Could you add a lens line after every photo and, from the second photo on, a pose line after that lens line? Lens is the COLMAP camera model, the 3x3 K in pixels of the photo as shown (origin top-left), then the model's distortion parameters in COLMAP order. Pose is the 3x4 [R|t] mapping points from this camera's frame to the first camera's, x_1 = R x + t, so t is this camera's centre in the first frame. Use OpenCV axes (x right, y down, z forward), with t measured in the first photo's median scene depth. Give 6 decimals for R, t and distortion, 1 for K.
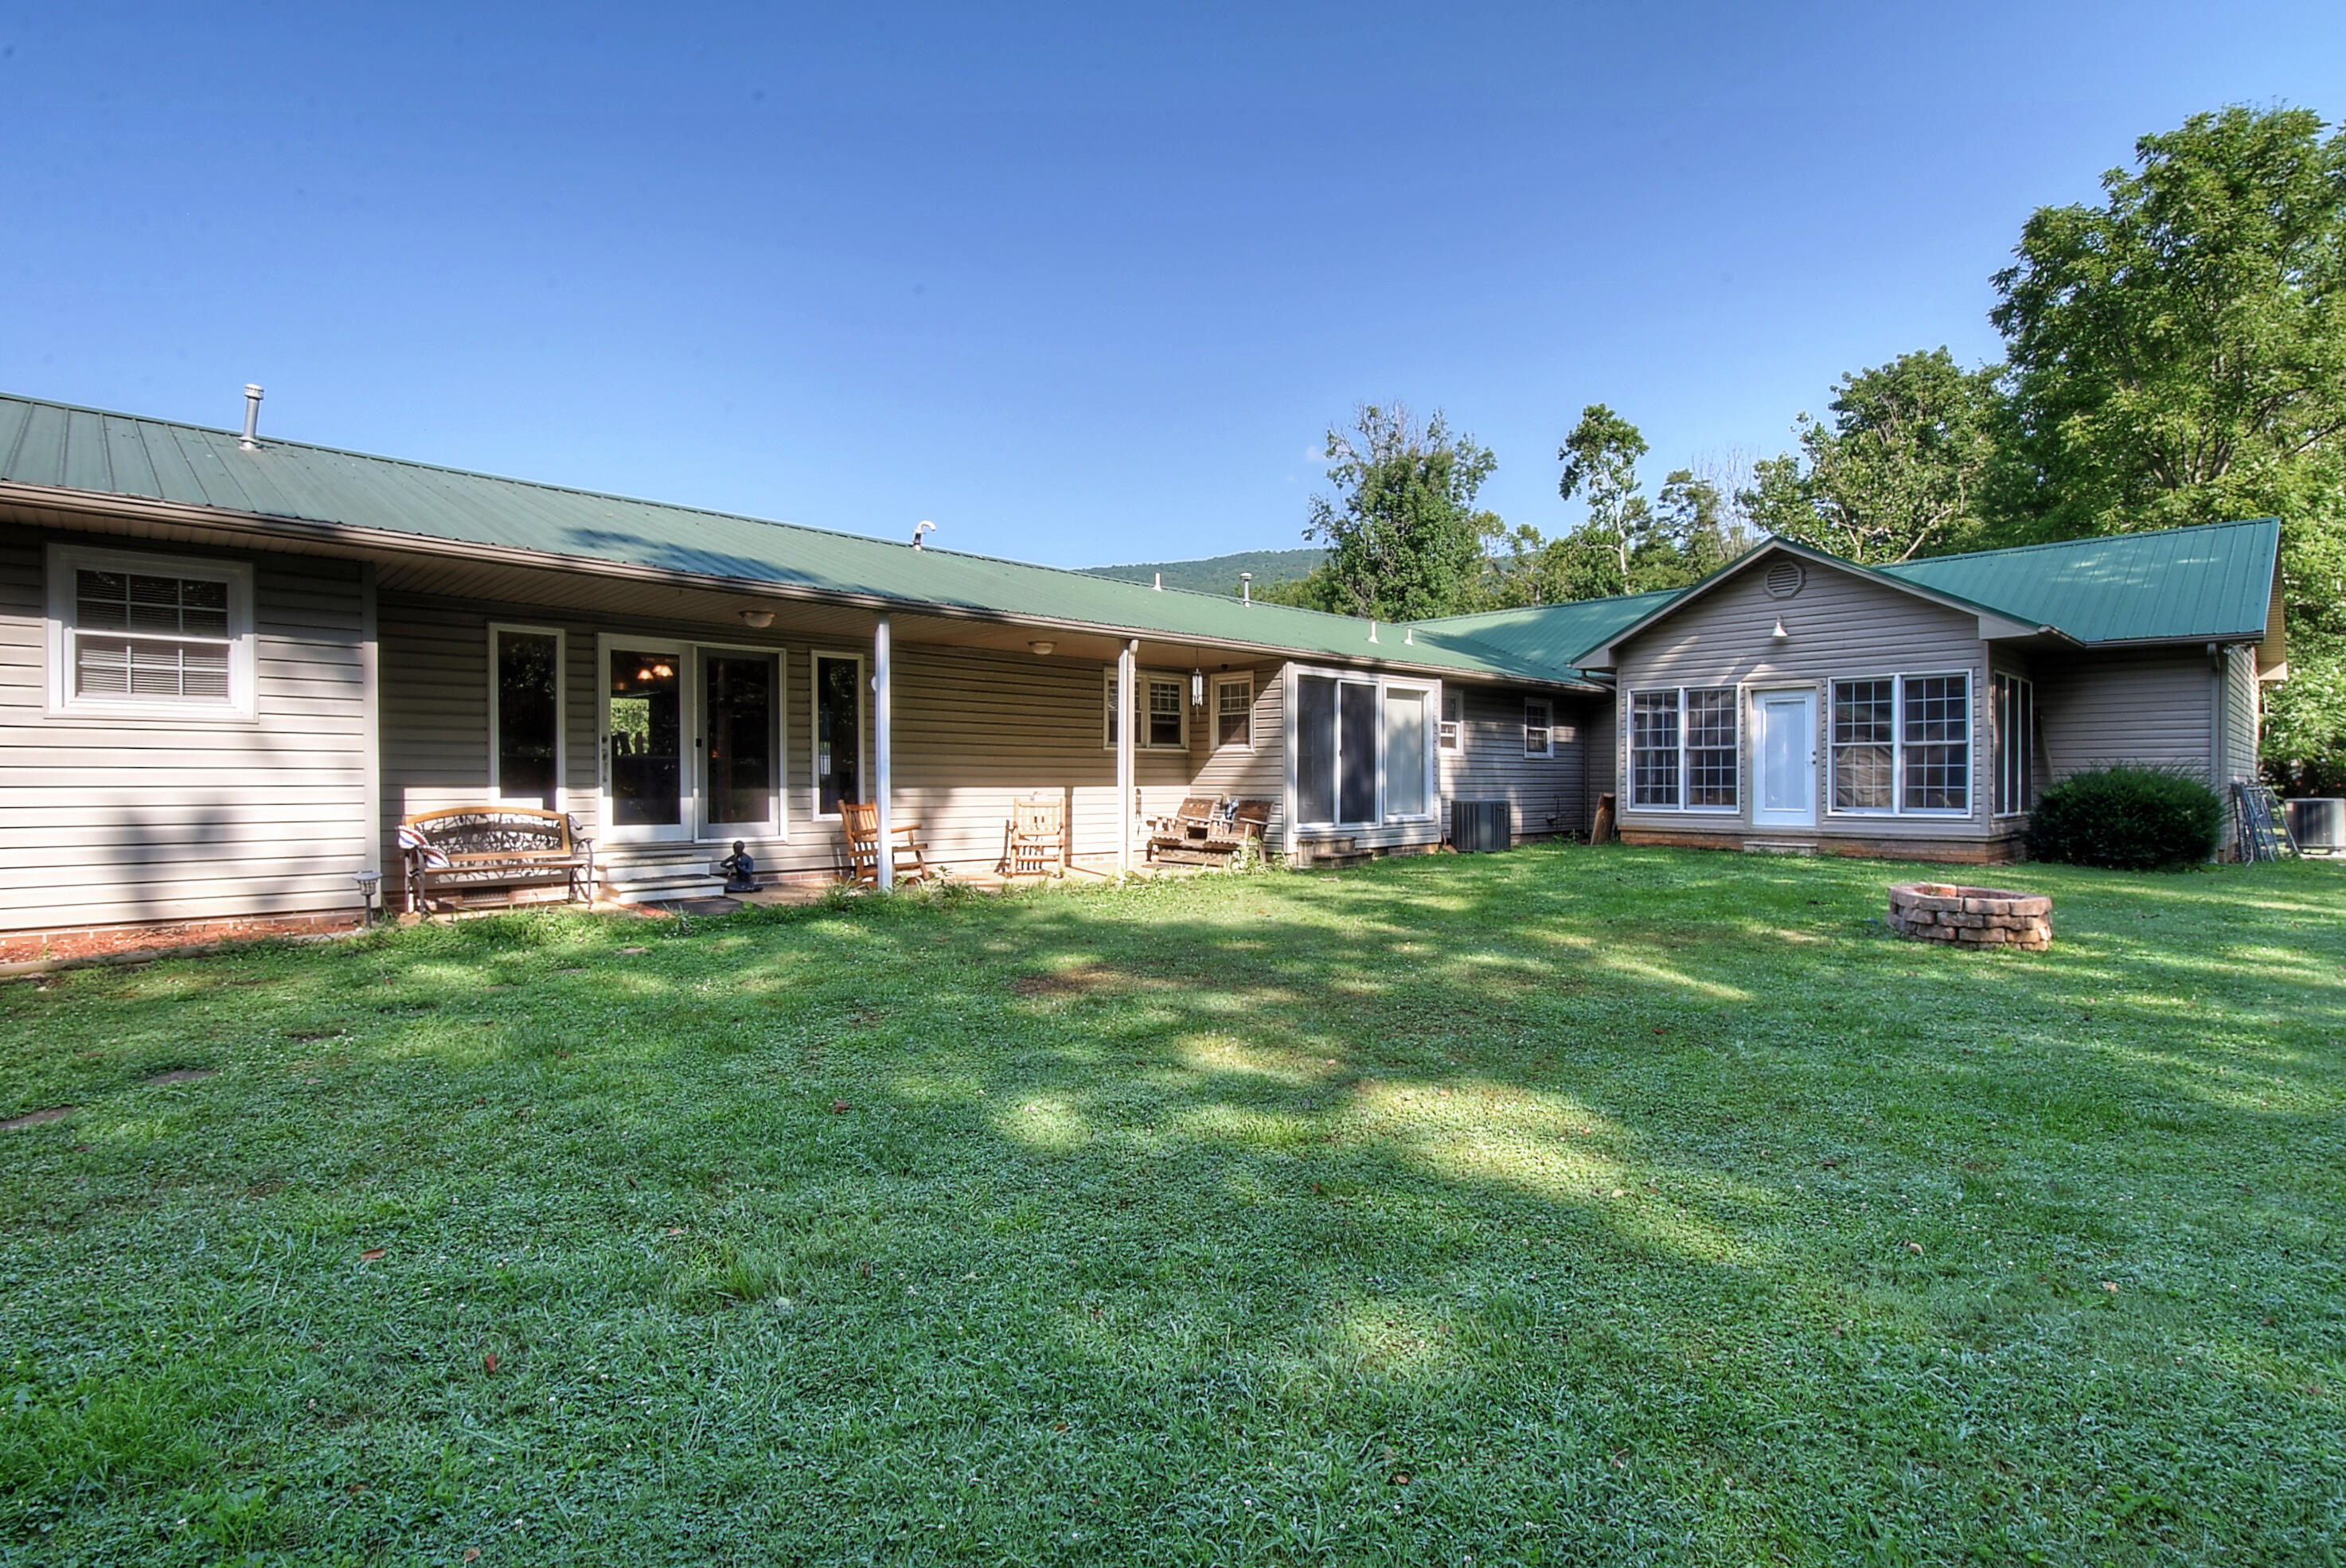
lens RADIAL K [[1111.1, 0, 1175.4], [0, 1111.1, 784.9], [0, 0, 1]] dist [-0.003706, -0.001770]
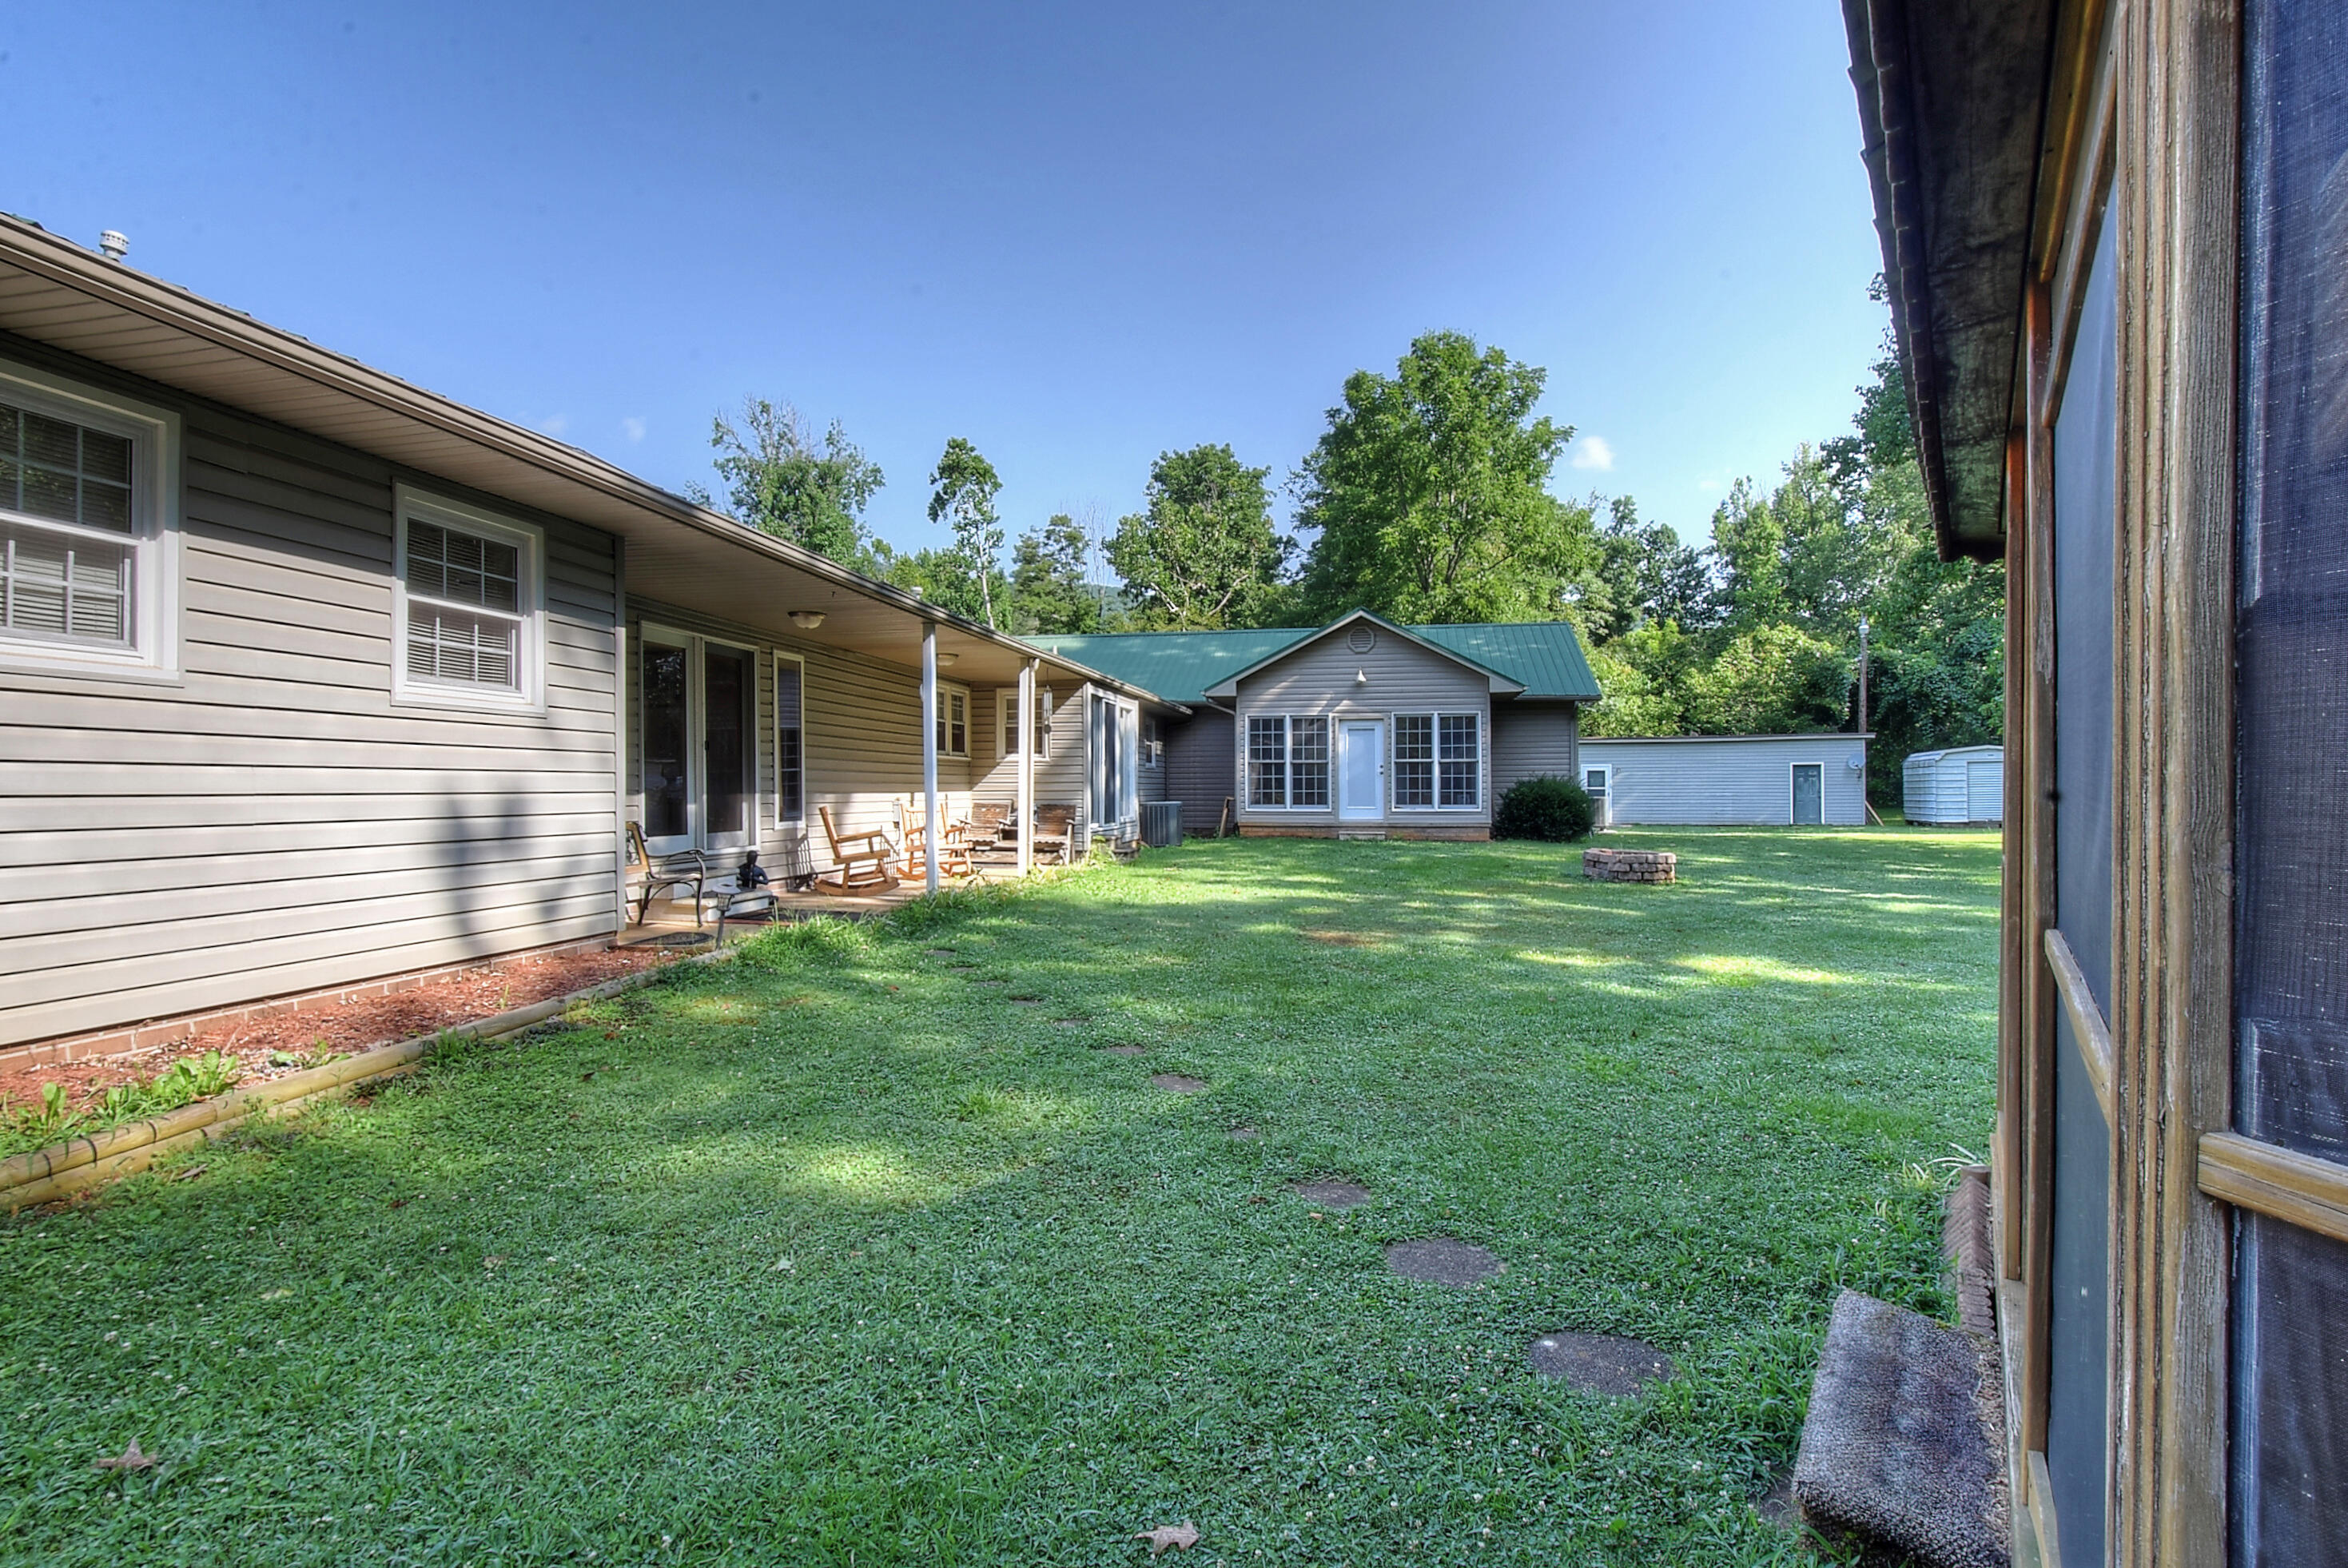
lens RADIAL K [[1112.1, 0, 1170.8], [0, 1112.1, 787.3], [0, 0, 1]] dist [-0.003706, -0.001770]
pose [[0.816291, -0.000972, 0.577640, -0.416544], [0.003281, 0.999990, -0.002955, 0.000627], [-0.577632, 0.004307, 0.816286, 0.015497]]
